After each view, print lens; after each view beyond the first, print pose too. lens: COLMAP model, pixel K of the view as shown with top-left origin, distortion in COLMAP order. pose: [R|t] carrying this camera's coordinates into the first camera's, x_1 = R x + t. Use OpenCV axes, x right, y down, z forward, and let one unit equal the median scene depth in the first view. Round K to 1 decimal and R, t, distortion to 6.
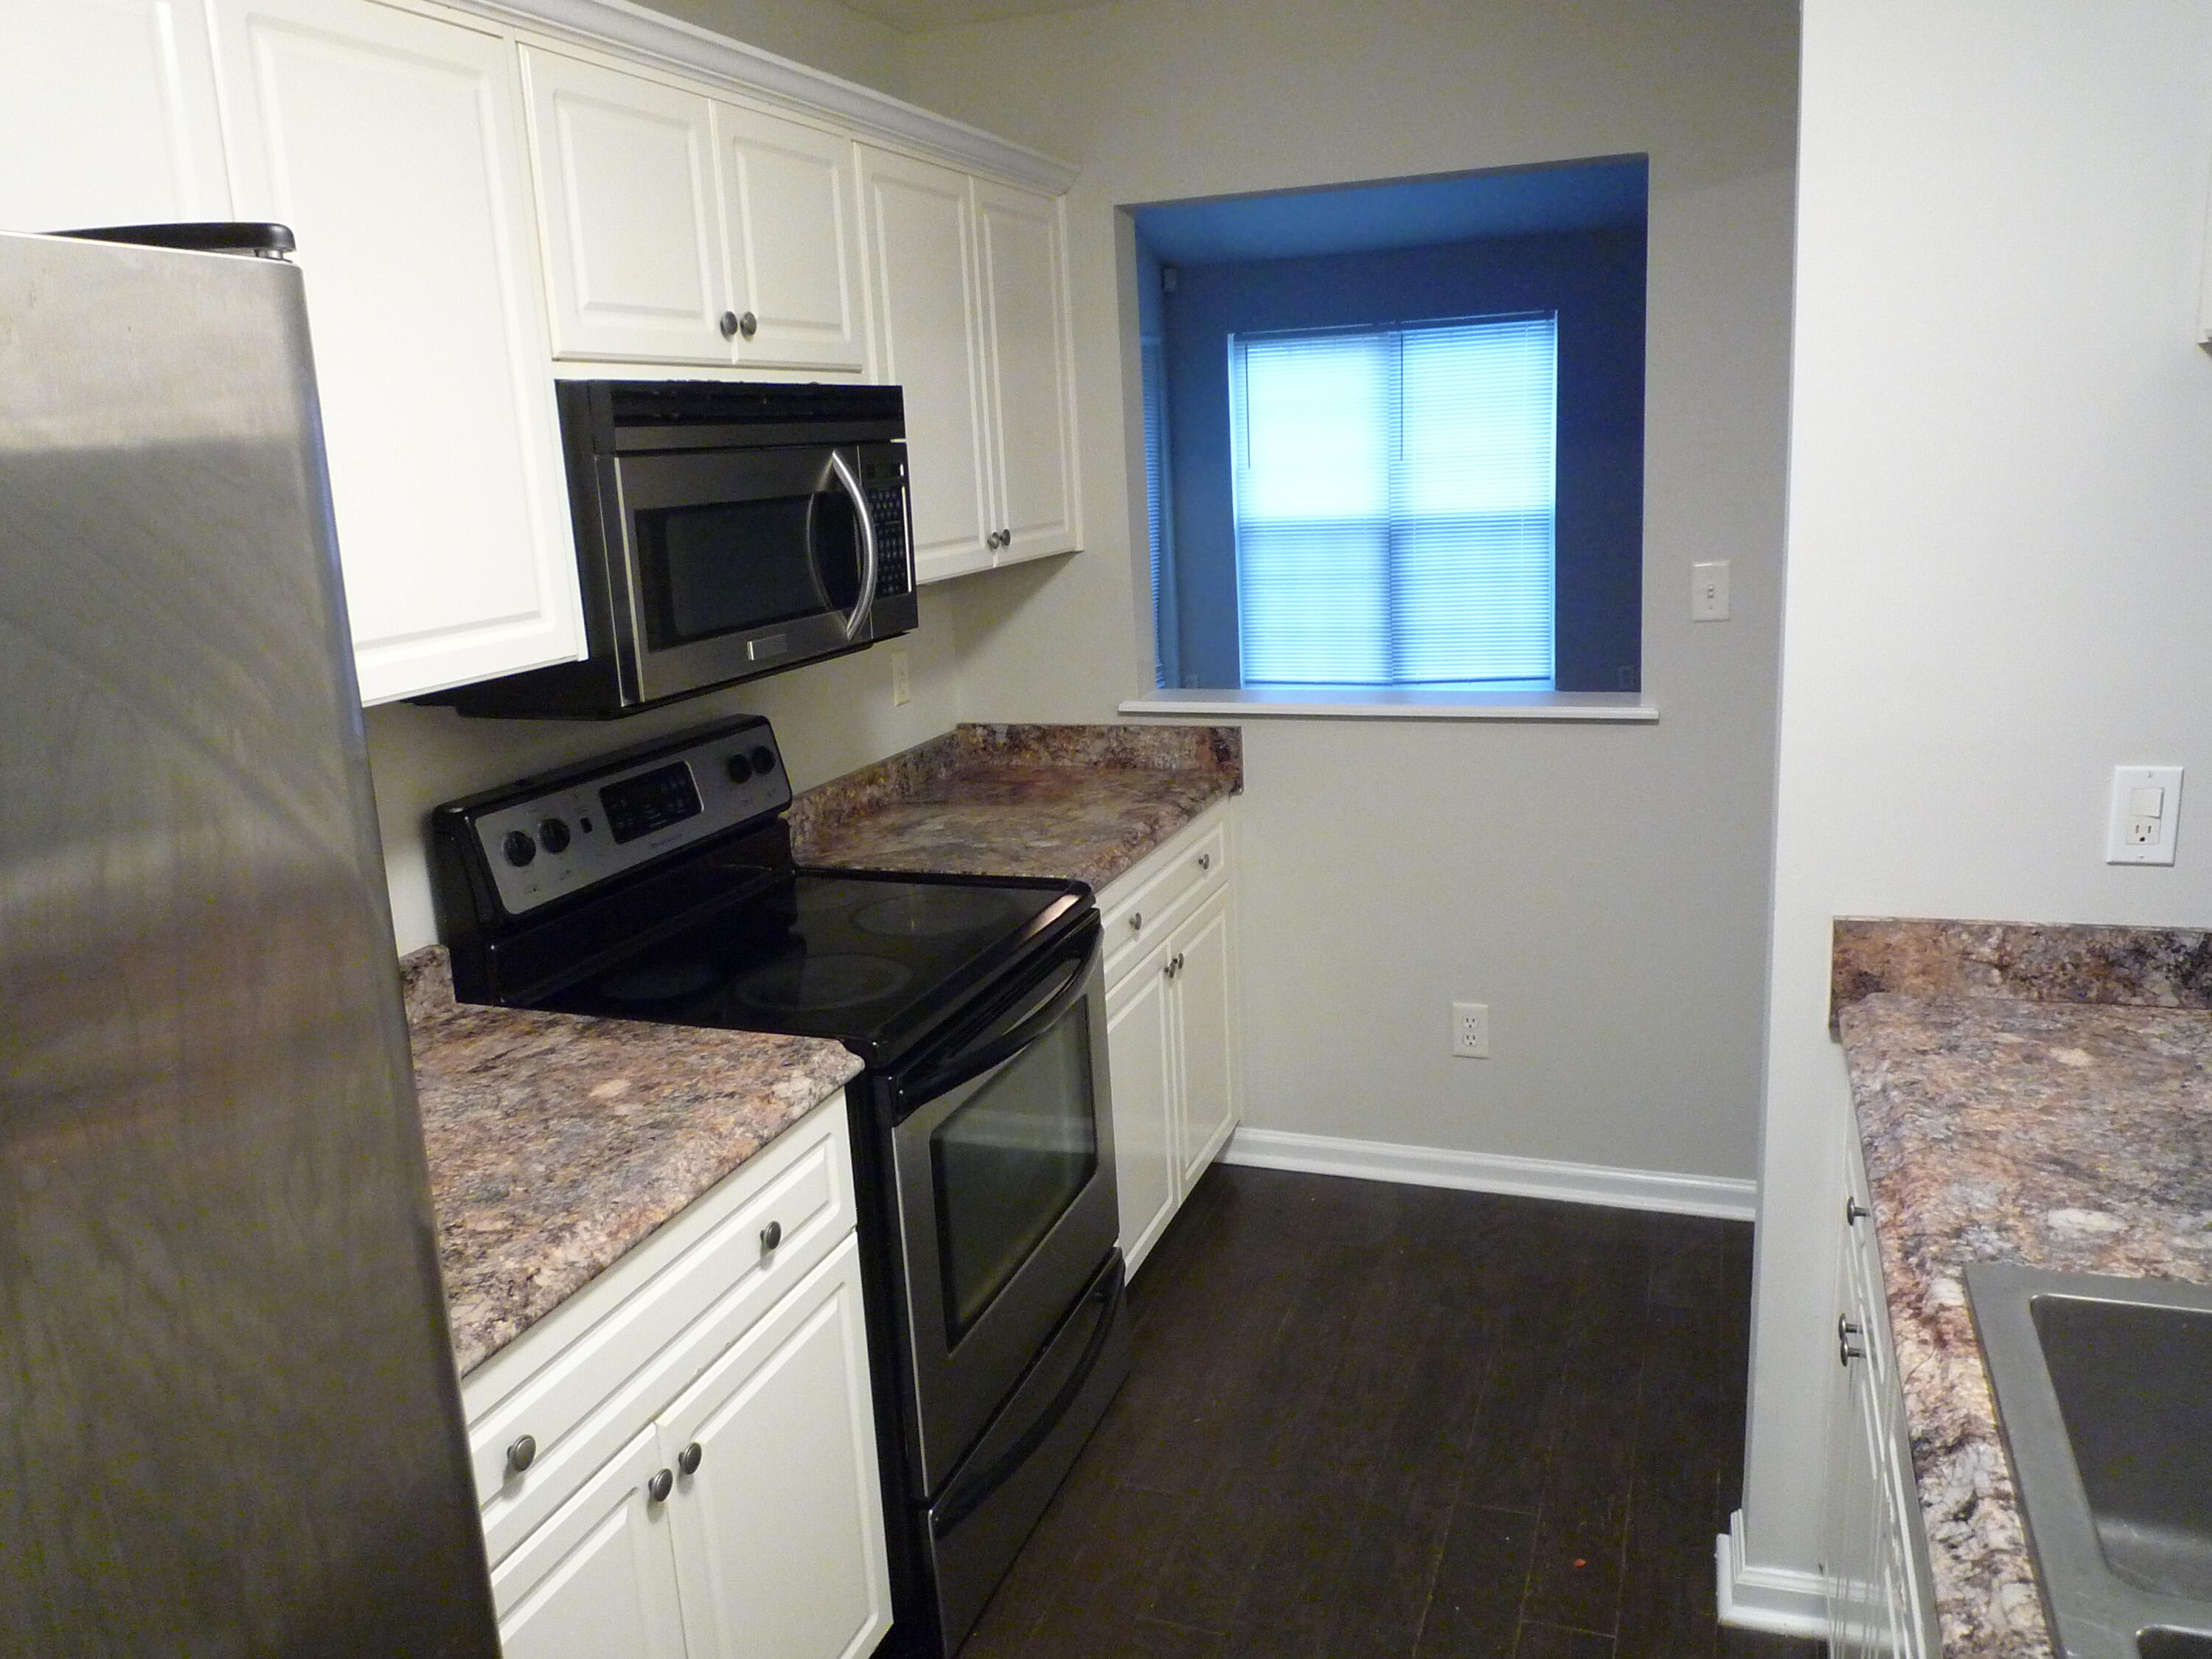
lens RADIAL K [[1628.2, 0, 1112.4], [0, 1628.2, 817.8], [0, 0, 1]] dist [-0.001540, -0.042081]
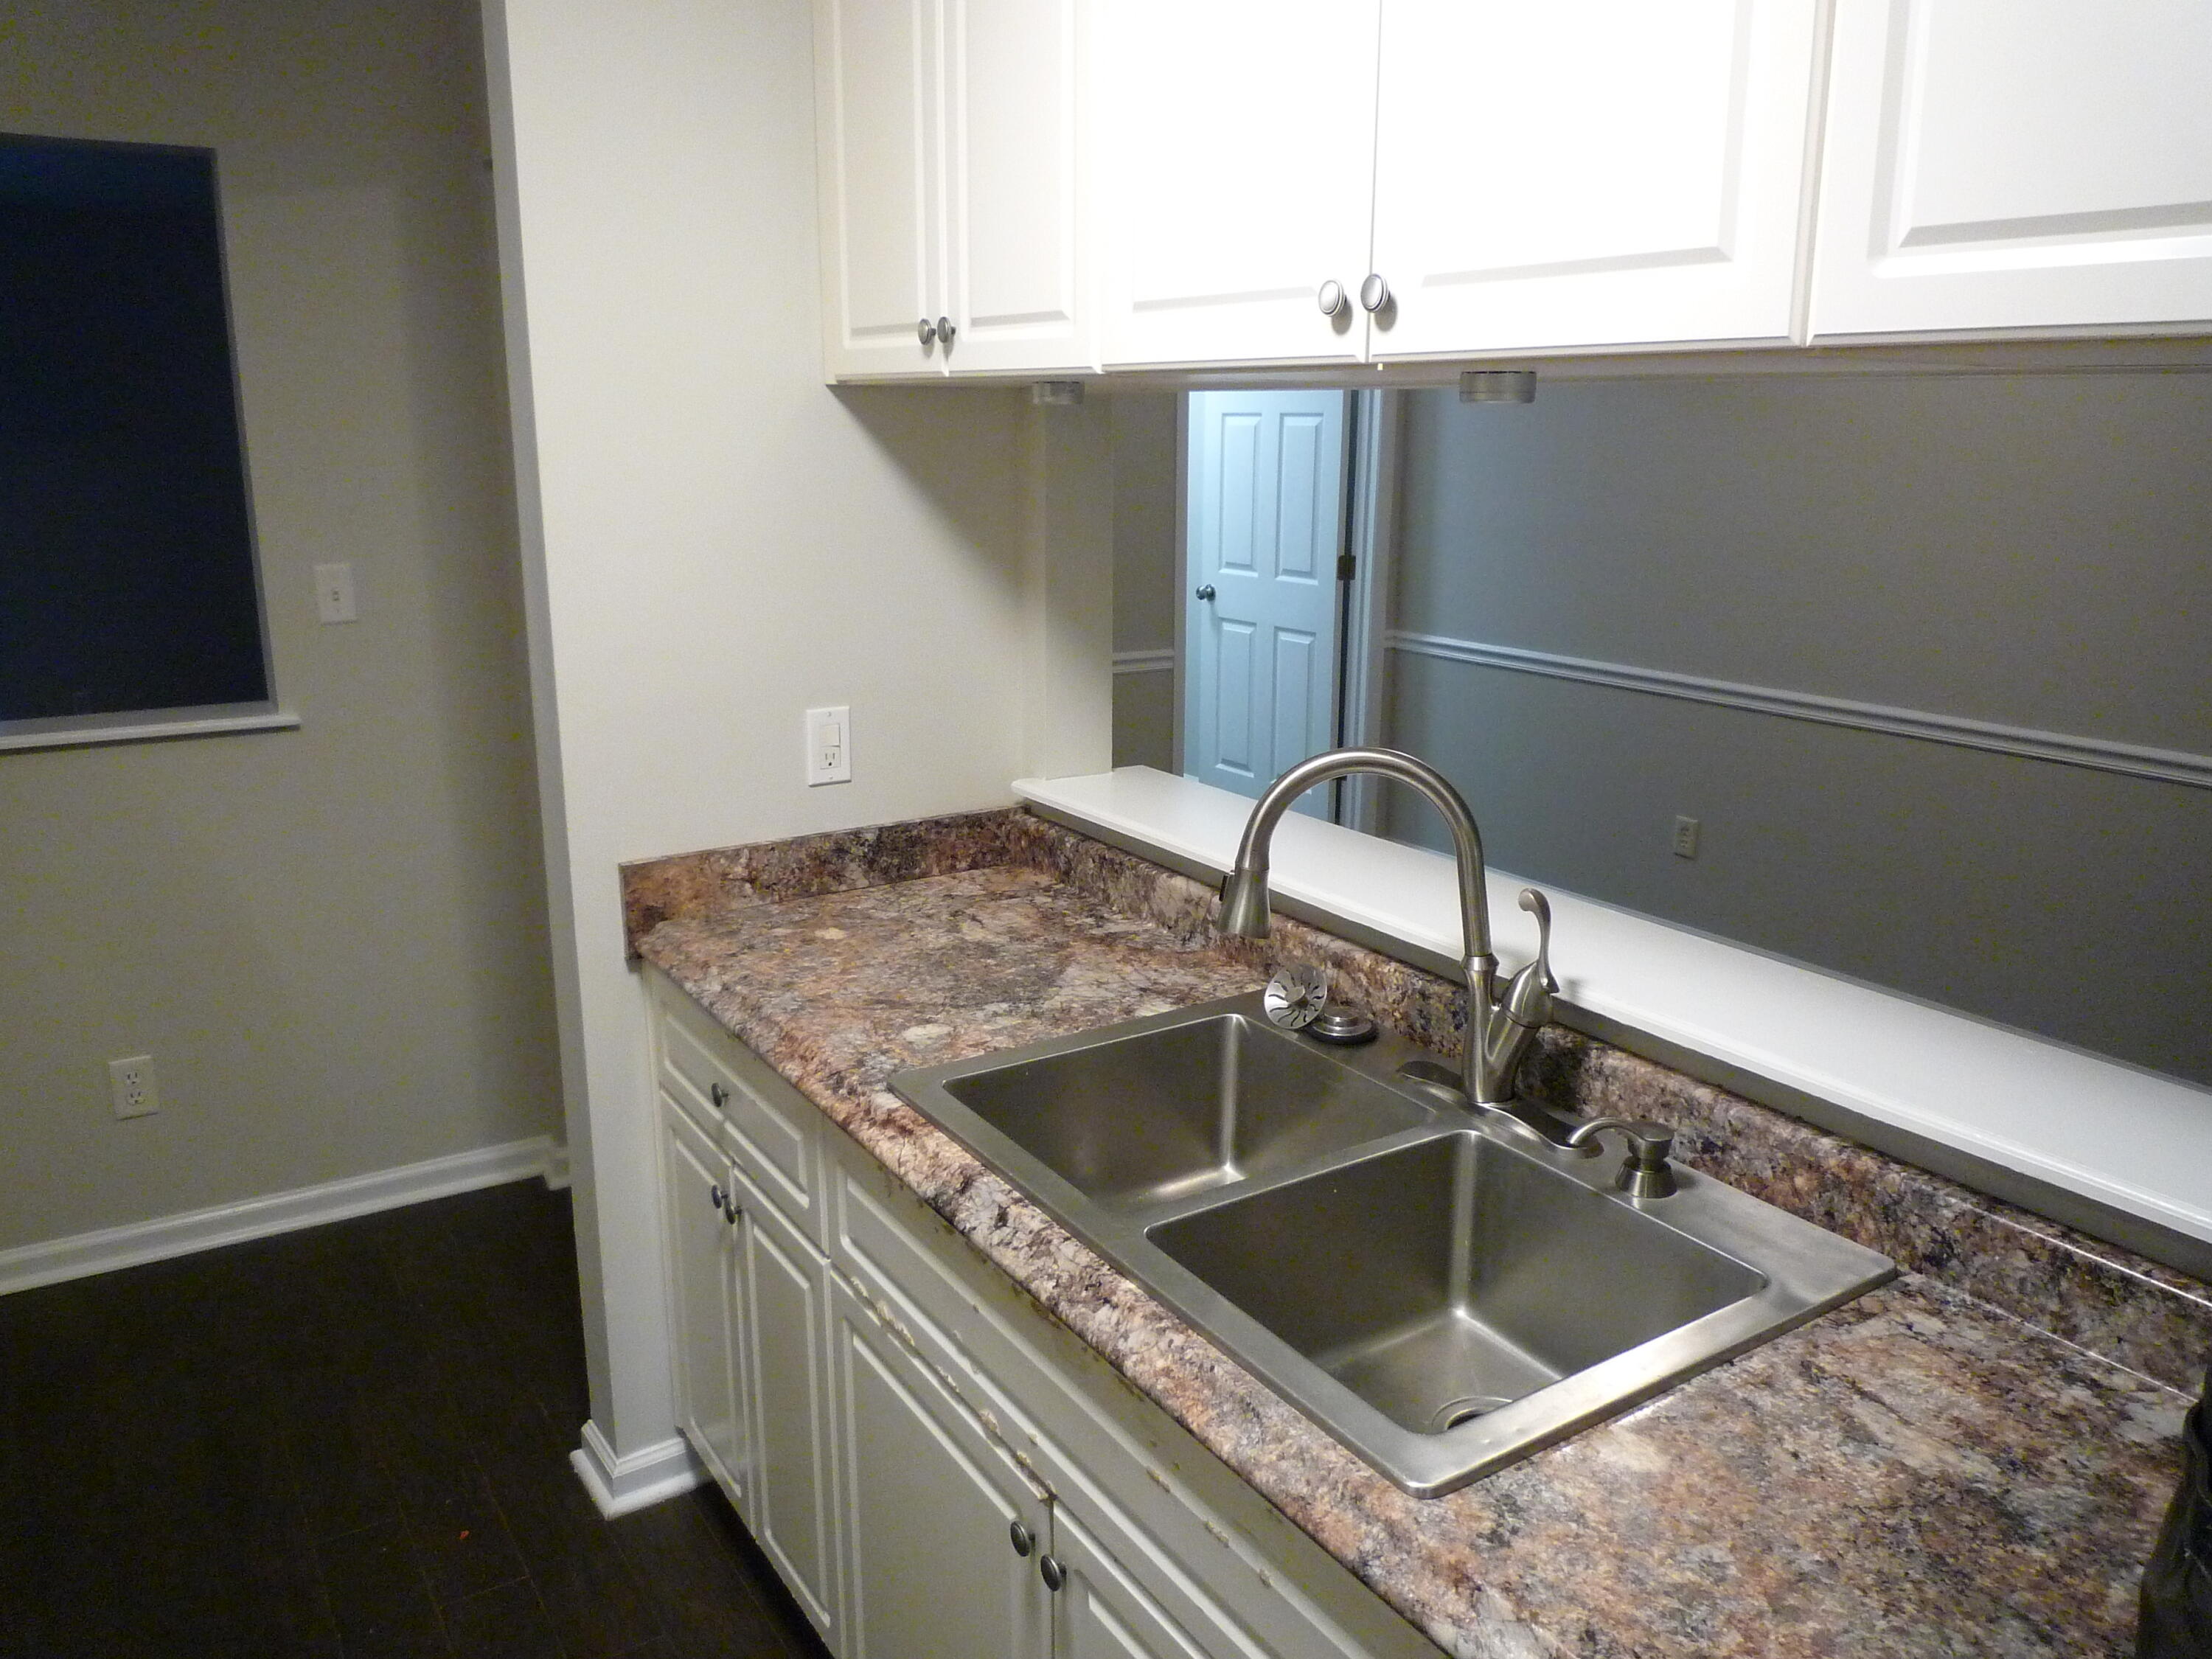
lens RADIAL K [[1628.2, 0, 1112.4], [0, 1628.2, 817.8], [0, 0, 1]] dist [-0.001540, -0.042081]
pose [[0.594521, -0.133416, 0.792934, -0.277428], [0.140369, 0.988217, 0.061028, 0.007823], [-0.791733, 0.075021, 0.606243, 0.025305]]
